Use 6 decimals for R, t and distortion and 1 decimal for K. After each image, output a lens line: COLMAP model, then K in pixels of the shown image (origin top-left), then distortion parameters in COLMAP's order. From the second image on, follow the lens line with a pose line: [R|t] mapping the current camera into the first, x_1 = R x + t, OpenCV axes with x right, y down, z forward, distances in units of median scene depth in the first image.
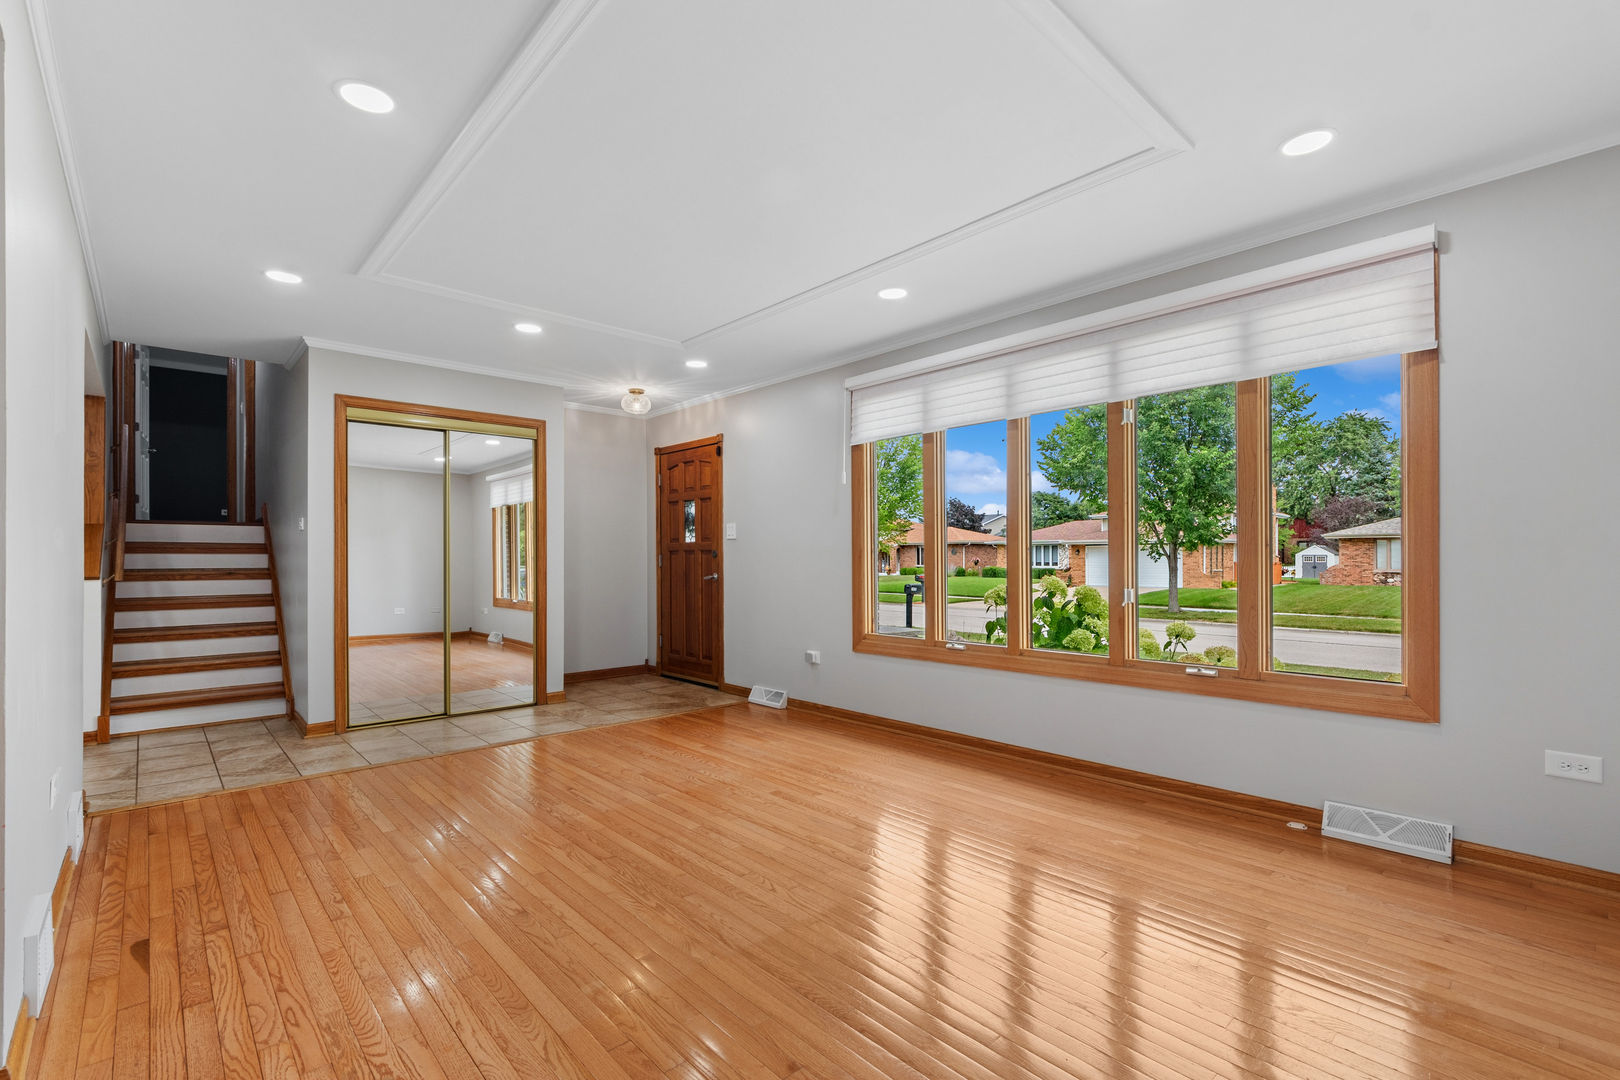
lens RADIAL K [[717.0, 0, 809.0], [0, 717.0, 555.7], [0, 0, 1]] dist [0.001476, 0.000231]
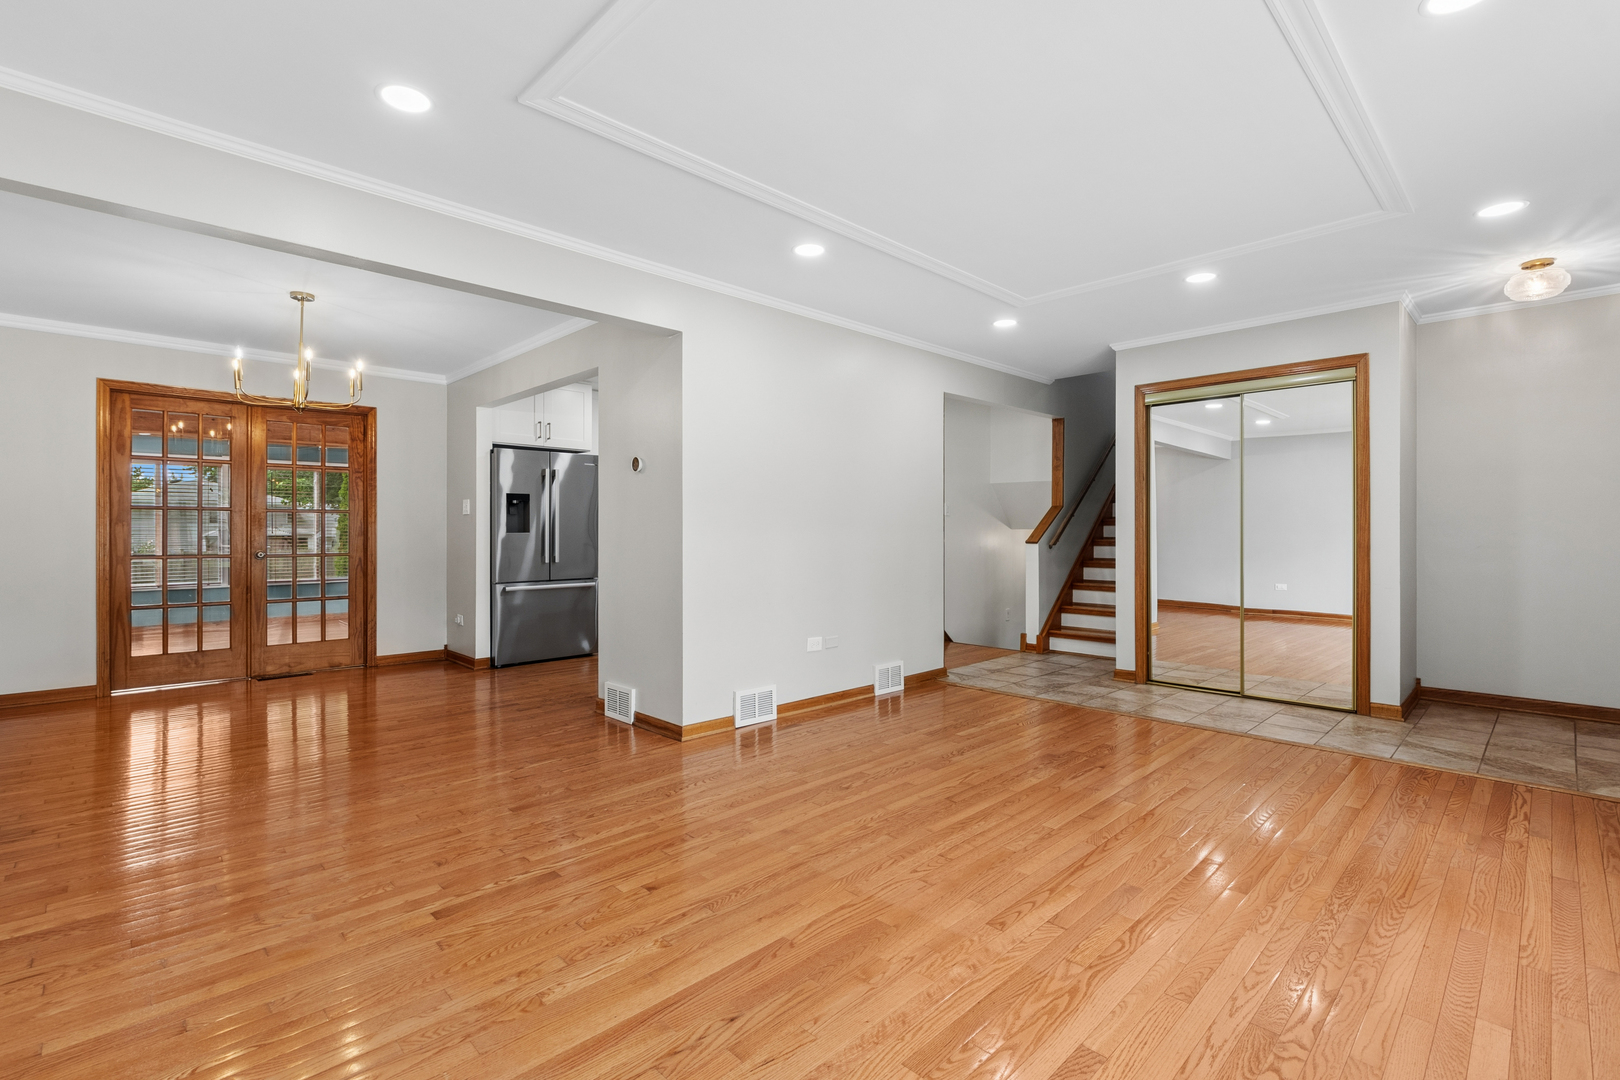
lens RADIAL K [[740.2, 0, 810.0], [0, 740.2, 540.0], [0, 0, 1]] dist [-0.000104, -0.000172]
pose [[0.036691, 0.014197, -0.999226, 0.545127], [0.005512, 0.999881, 0.014409, 0.000134], [0.999311, -0.006036, 0.036608, 0.475484]]
